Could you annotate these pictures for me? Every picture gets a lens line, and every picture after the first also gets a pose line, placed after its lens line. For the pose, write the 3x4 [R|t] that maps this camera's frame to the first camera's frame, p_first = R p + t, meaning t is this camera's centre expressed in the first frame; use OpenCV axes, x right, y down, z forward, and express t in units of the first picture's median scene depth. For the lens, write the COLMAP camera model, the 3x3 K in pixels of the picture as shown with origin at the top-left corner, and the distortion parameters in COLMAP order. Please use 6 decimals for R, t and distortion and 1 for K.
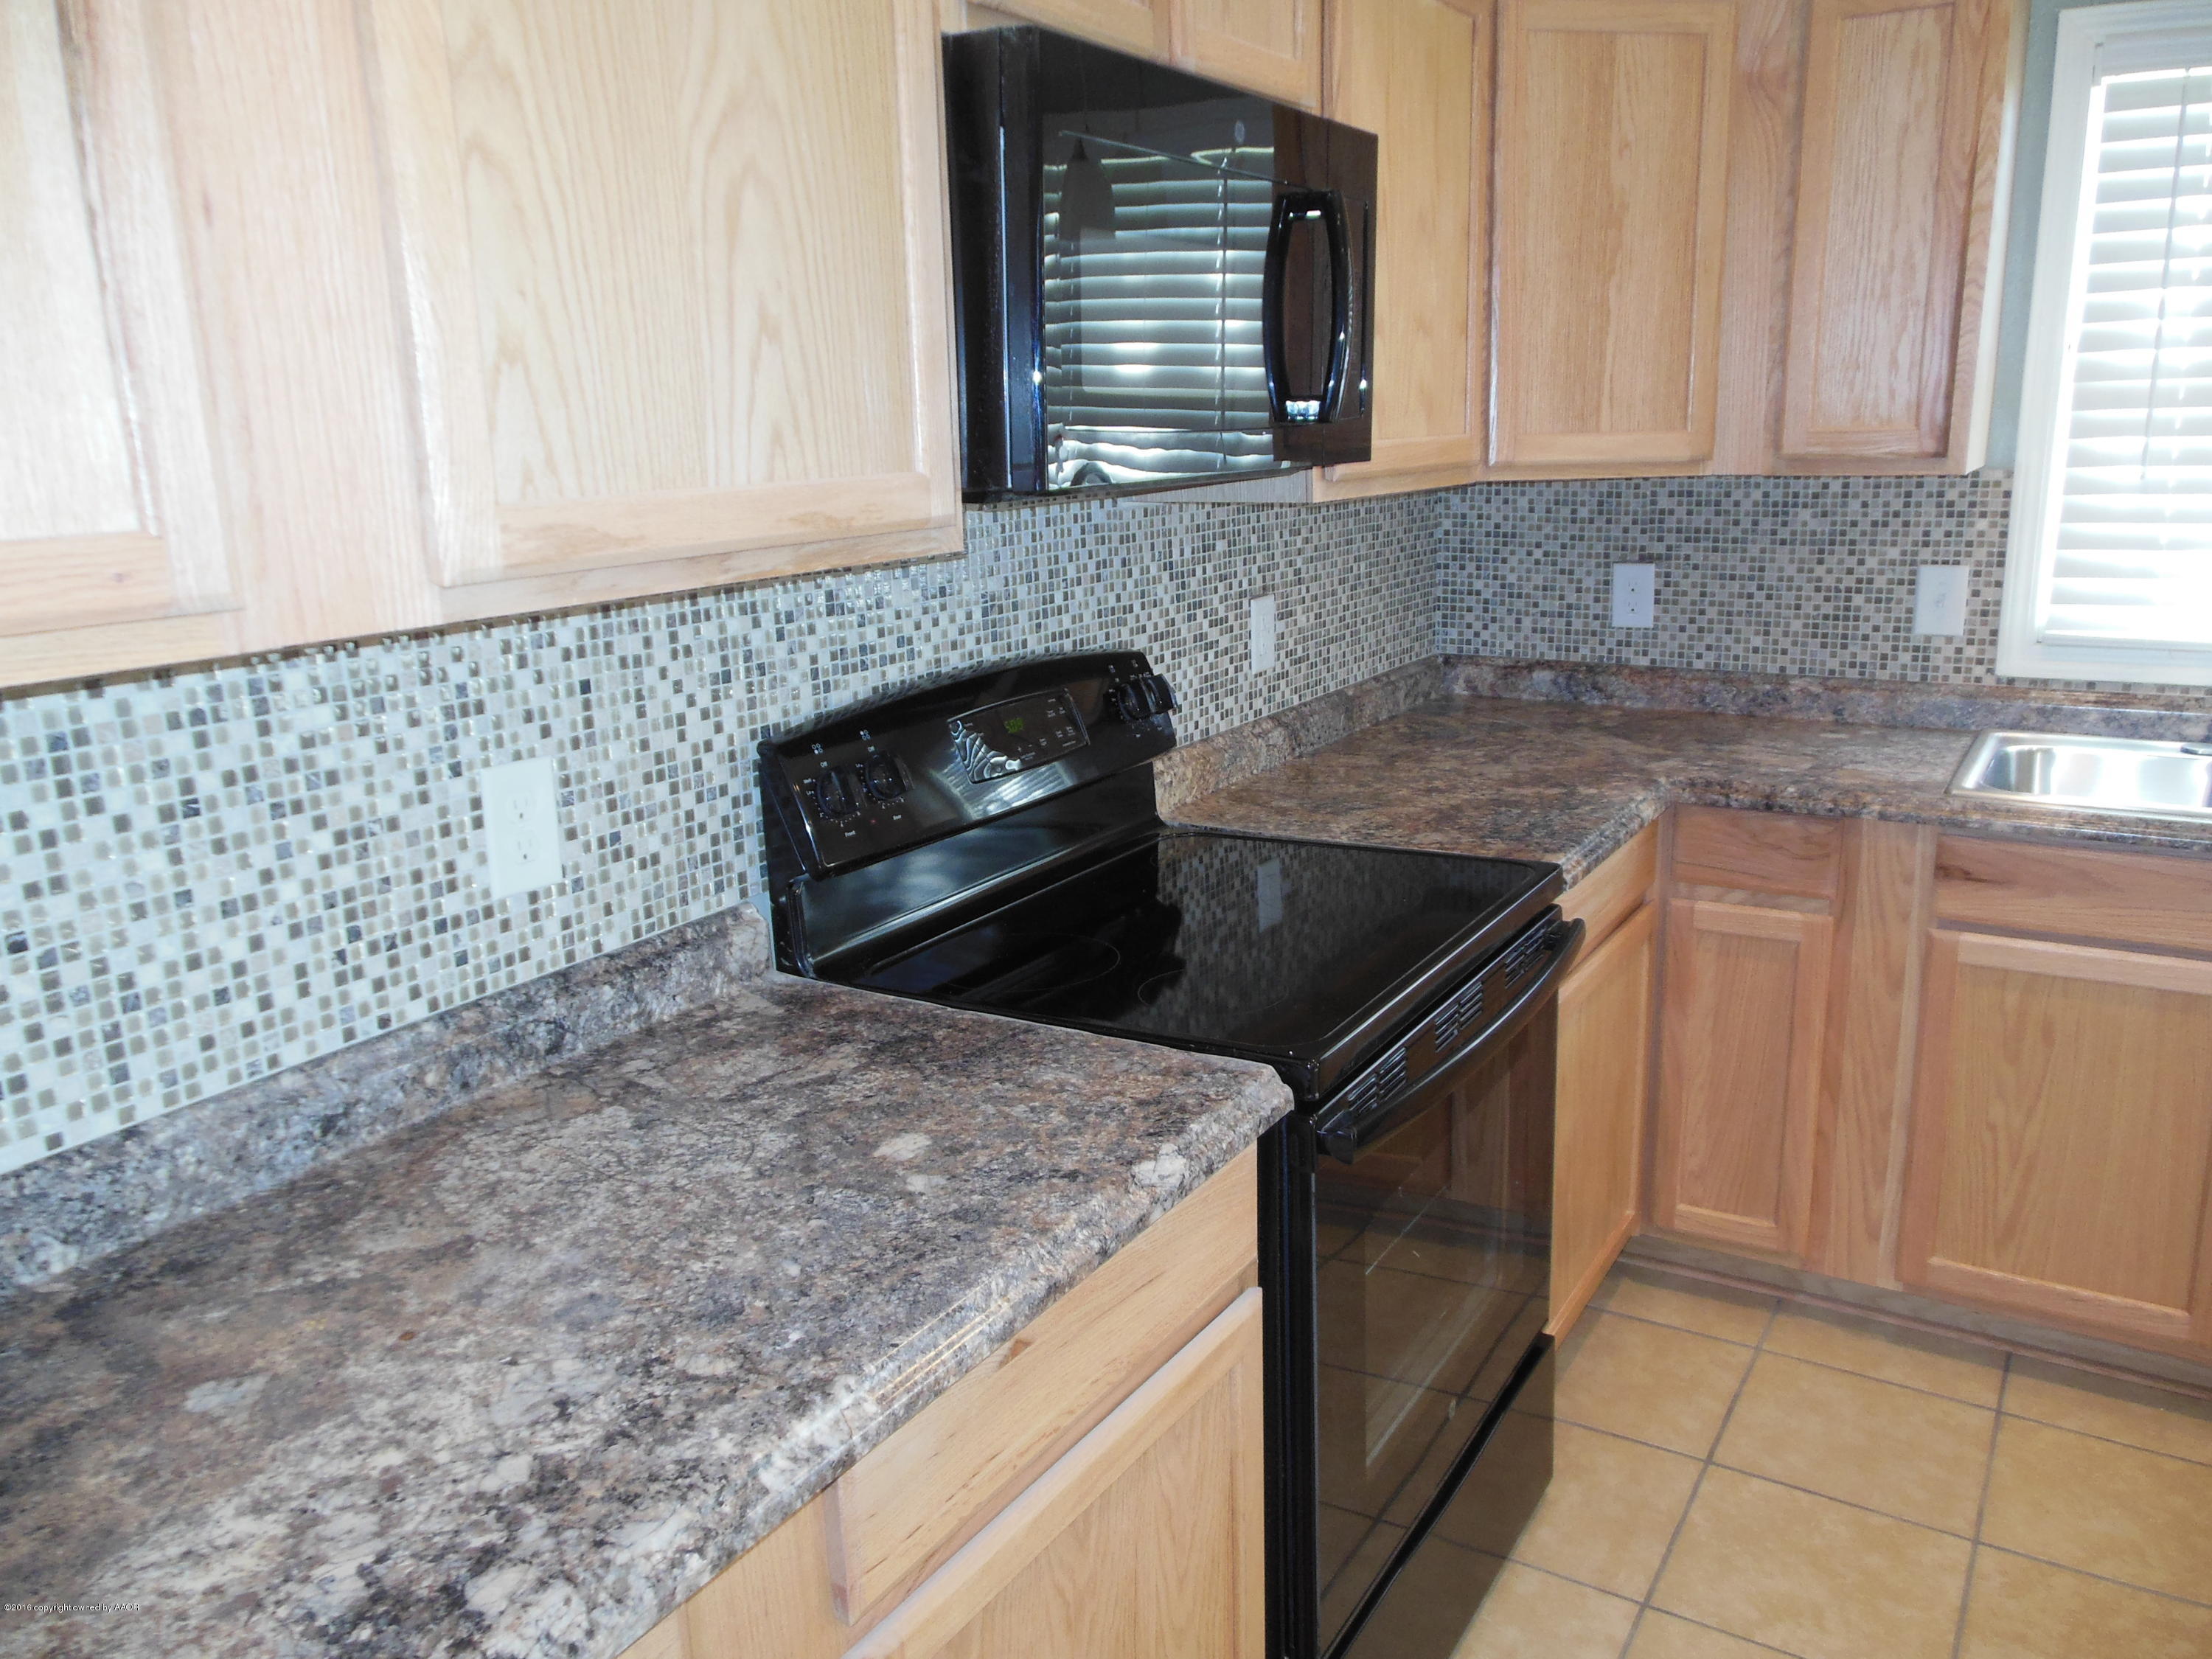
lens RADIAL K [[1677.5, 0, 1100.6], [0, 1677.5, 841.1], [0, 0, 1]] dist [-0.089655, 0.145938]
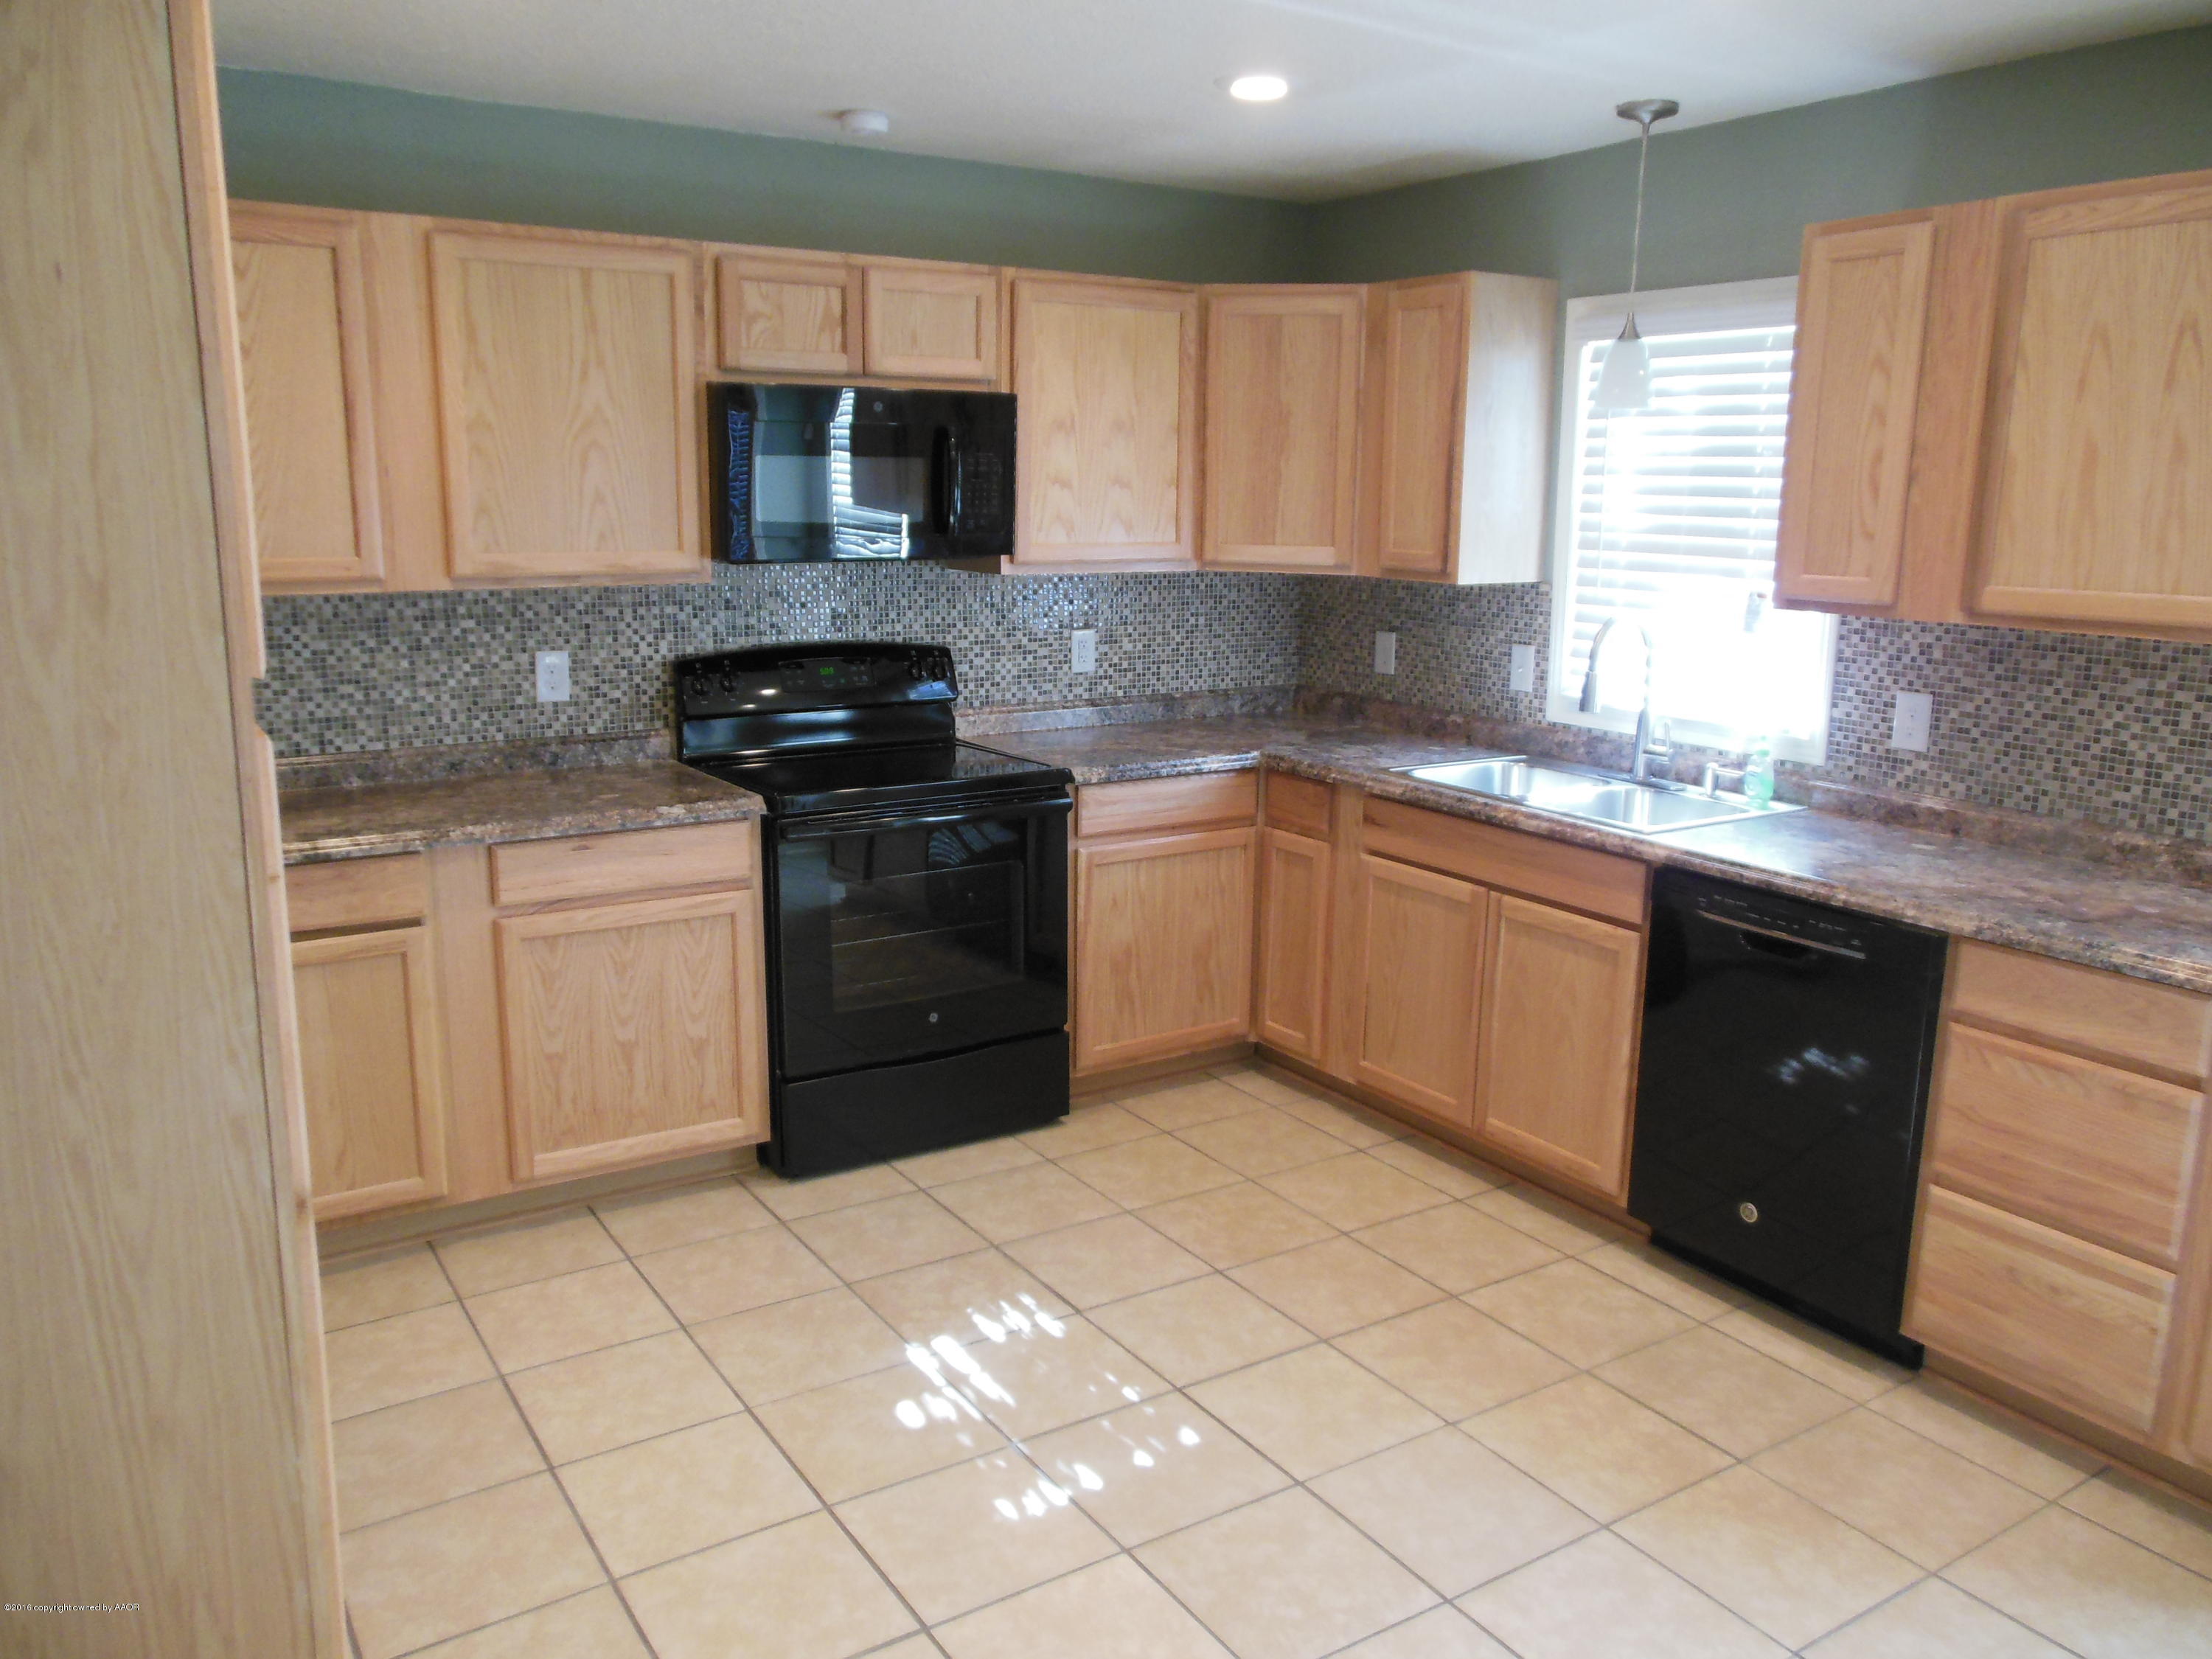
lens RADIAL K [[1677.5, 0, 1100.6], [0, 1677.5, 841.1], [0, 0, 1]] dist [-0.089655, 0.145938]
pose [[0.904679, 0.128203, -0.406350, 1.333539], [-0.141566, 0.989925, -0.002856, 0.116595], [0.401889, 0.060109, 0.913713, -0.894196]]
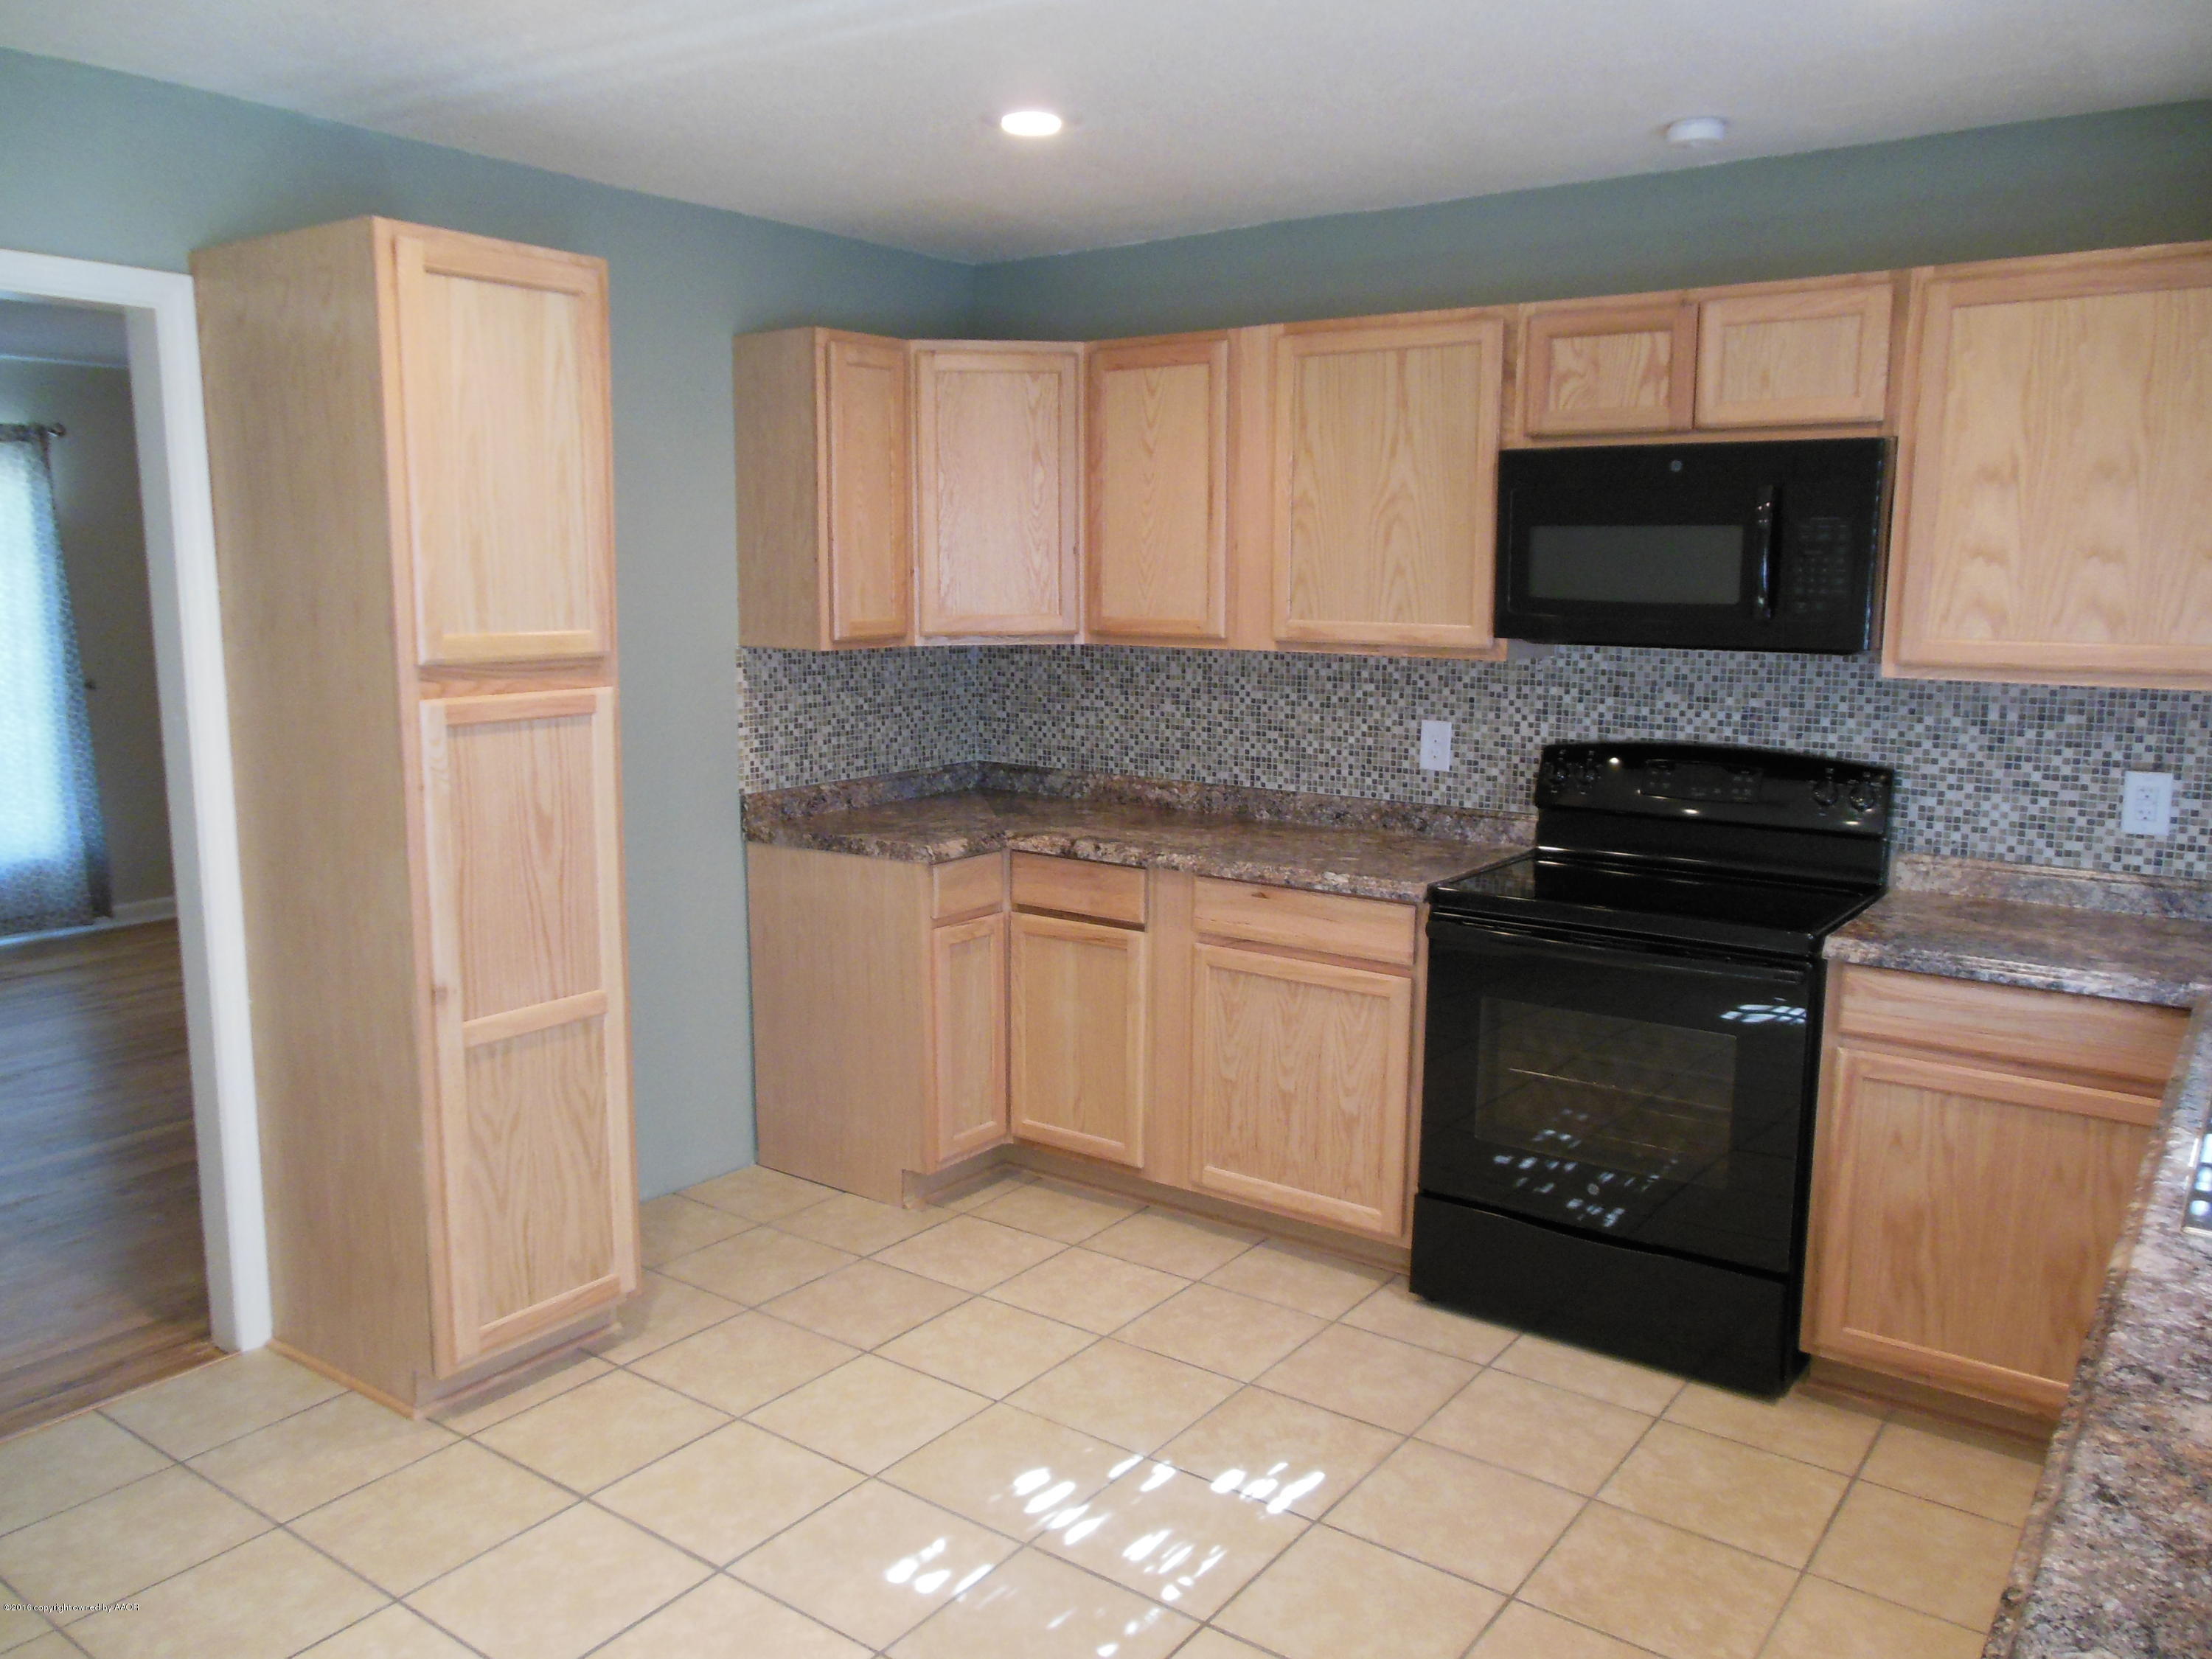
lens RADIAL K [[1677.5, 0, 1100.6], [0, 1677.5, 841.1], [0, 0, 1]] dist [-0.089655, 0.145938]
pose [[-0.069940, 0.192265, -0.978848, 2.046241], [-0.249158, 0.946783, 0.203770, -0.240890], [0.965934, 0.258139, -0.018314, 0.501083]]
